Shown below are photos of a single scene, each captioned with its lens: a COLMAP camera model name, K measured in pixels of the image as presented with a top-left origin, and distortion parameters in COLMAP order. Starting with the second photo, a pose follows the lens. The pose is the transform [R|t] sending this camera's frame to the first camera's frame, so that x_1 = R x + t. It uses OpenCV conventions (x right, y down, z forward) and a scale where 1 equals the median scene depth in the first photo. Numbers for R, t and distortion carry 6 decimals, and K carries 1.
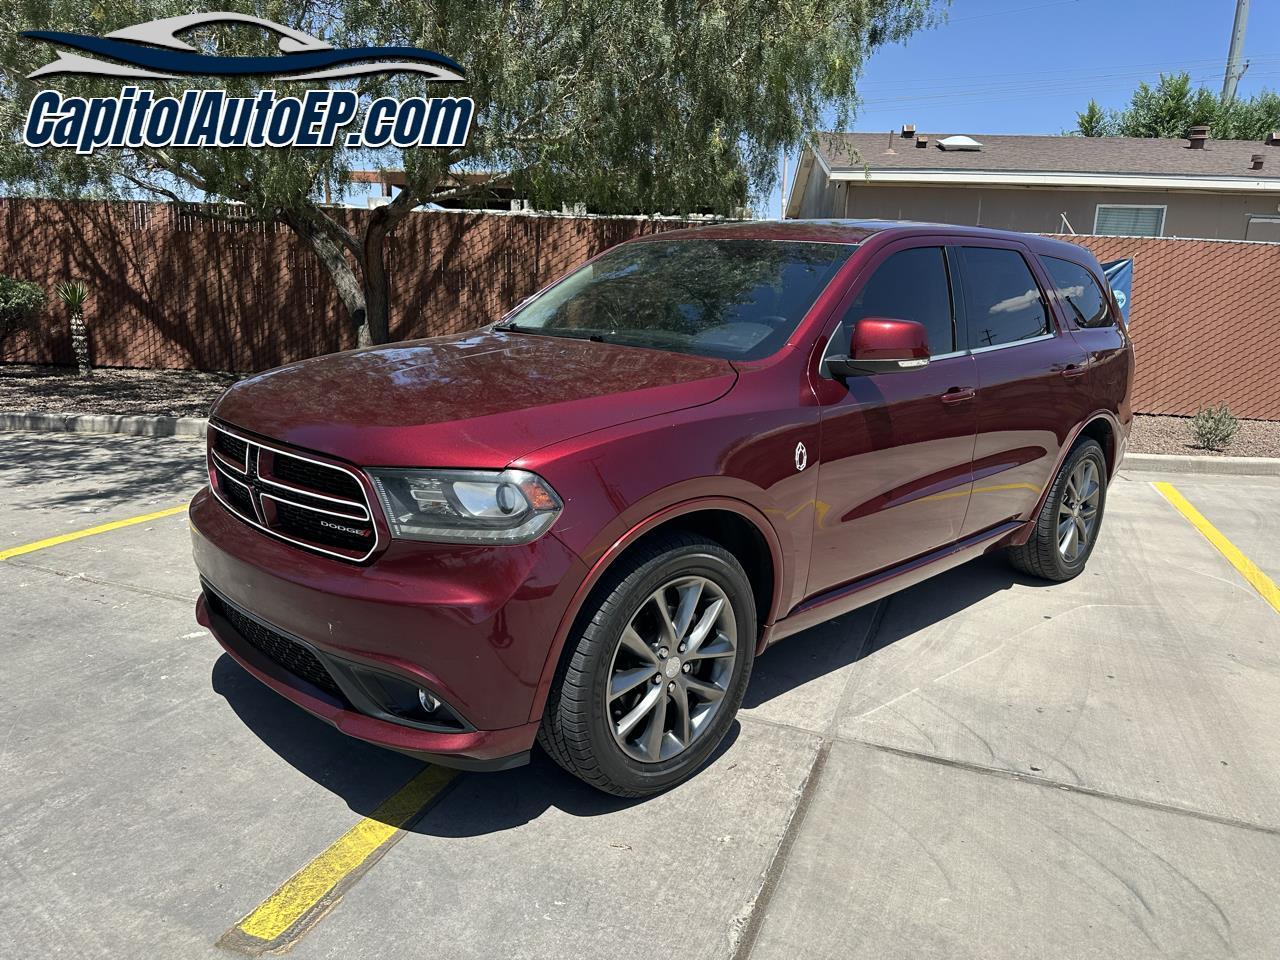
lens RADIAL K [[929.7, 0, 639.1], [0, 929.7, 480.5], [0, 0, 1]] dist [0.009553, -0.021252]
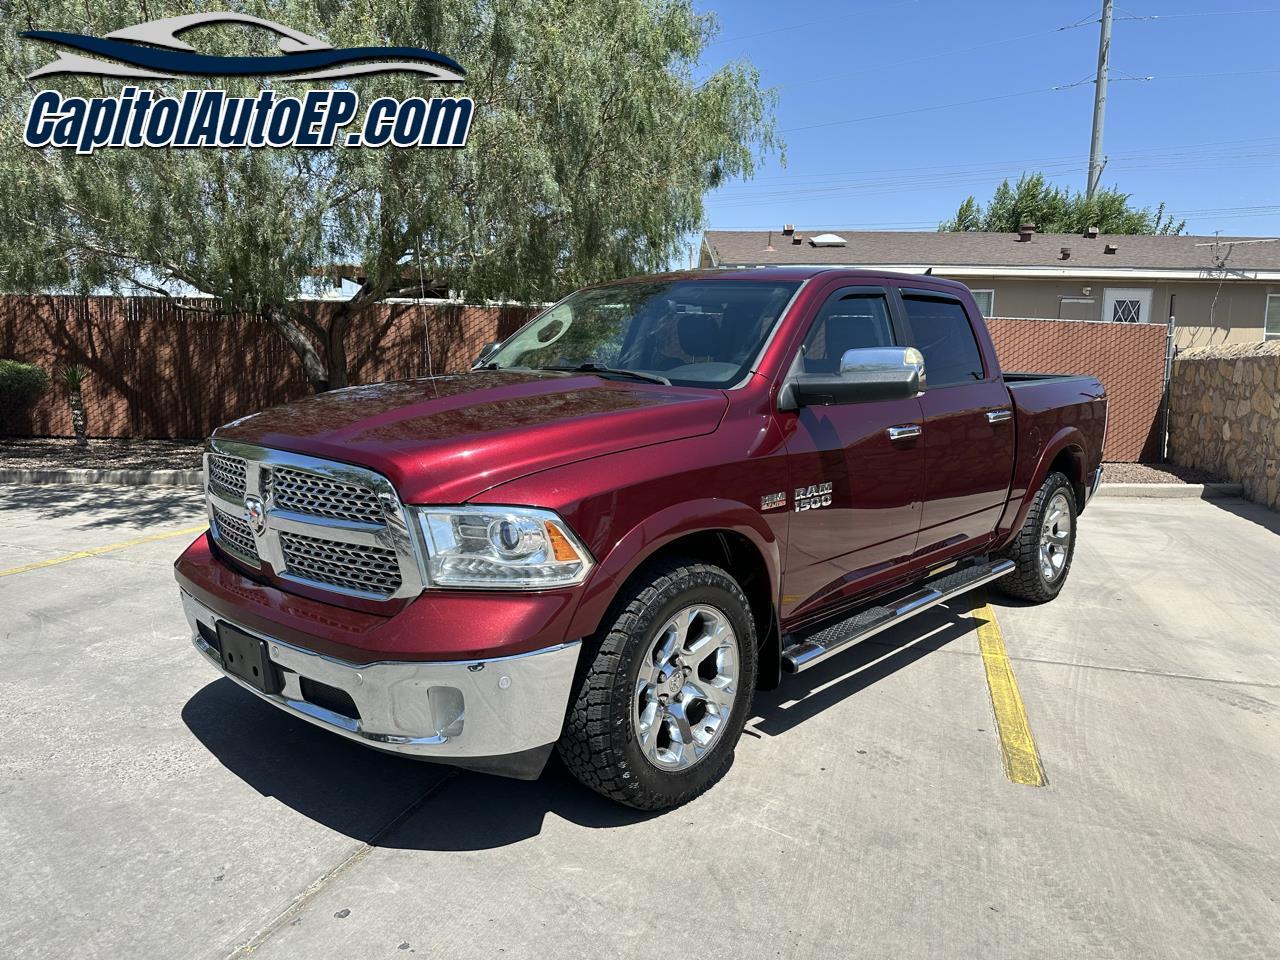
lens RADIAL K [[929.7, 0, 635.5], [0, 929.7, 482.5], [0, 0, 1]] dist [0.009553, -0.021252]
pose [[0.998023, -0.022452, 0.058694, 0.029801], [0.027019, 0.996570, -0.078216, 0.044232], [-0.056737, 0.079647, 0.995207, -0.194957]]
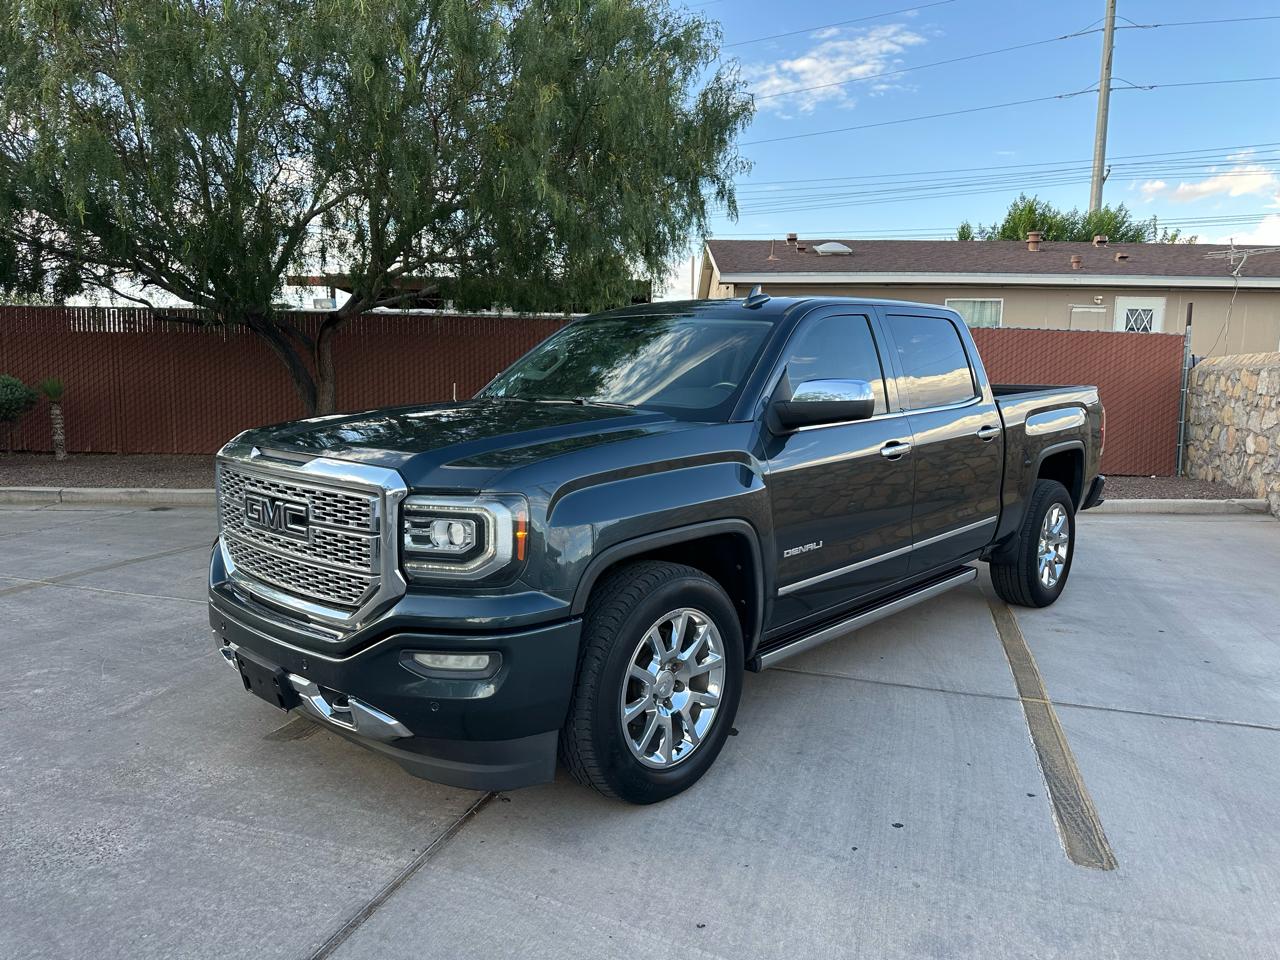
lens RADIAL K [[929.7, 0, 639.0], [0, 929.7, 483.2], [0, 0, 1]] dist [0.009553, -0.021252]
pose [[0.997801, -0.024601, 0.061550, 0.032649], [0.030014, 0.995613, -0.088624, 0.034874], [-0.059100, 0.090276, 0.994162, -0.155530]]
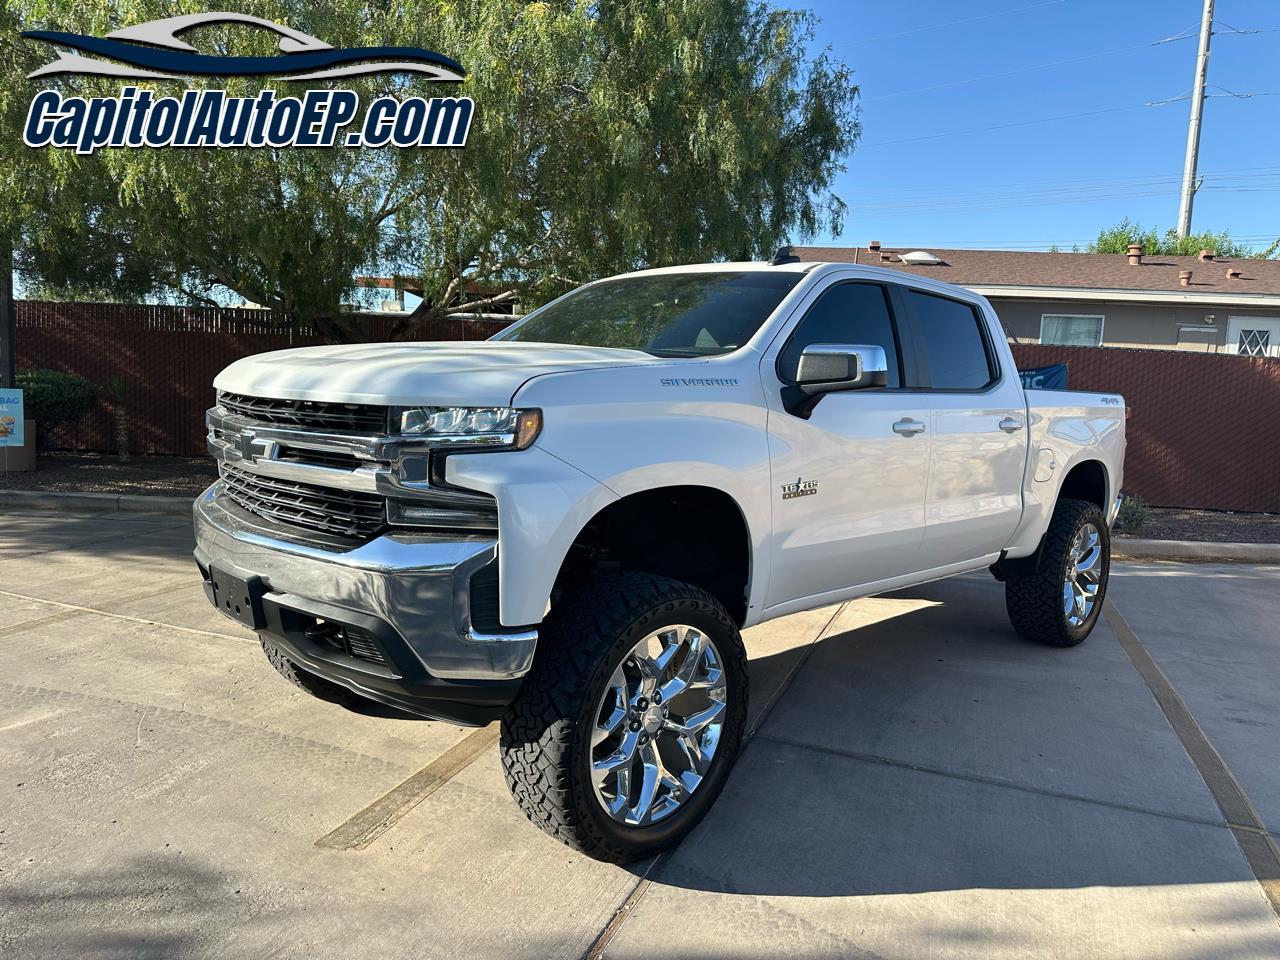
lens RADIAL K [[929.7, 0, 642.2], [0, 929.7, 478.1], [0, 0, 1]] dist [0.009553, -0.021252]
pose [[0.999956, 0.006881, 0.006411, 0.012482], [-0.006220, 0.995166, -0.098011, 0.011011], [-0.007054, 0.097966, 0.995165, -0.097885]]
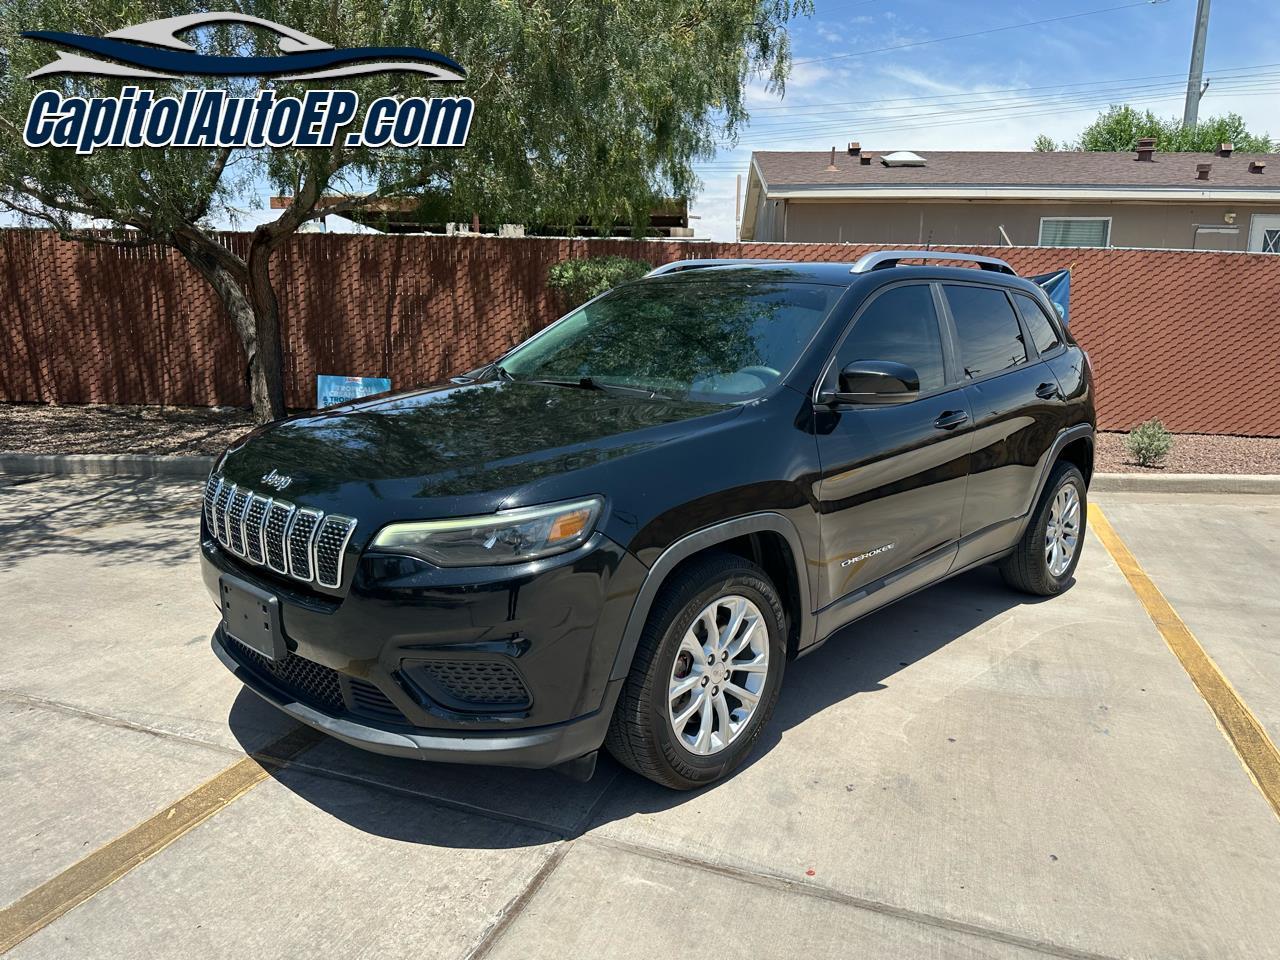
lens RADIAL K [[929.7, 0, 645.8], [0, 929.7, 480.1], [0, 0, 1]] dist [0.009553, -0.021252]
pose [[0.999707, -0.019278, 0.014605, 0.071569], [0.019711, 0.999352, -0.030114, -0.000962], [-0.014015, 0.030393, 0.999440, 0.048045]]
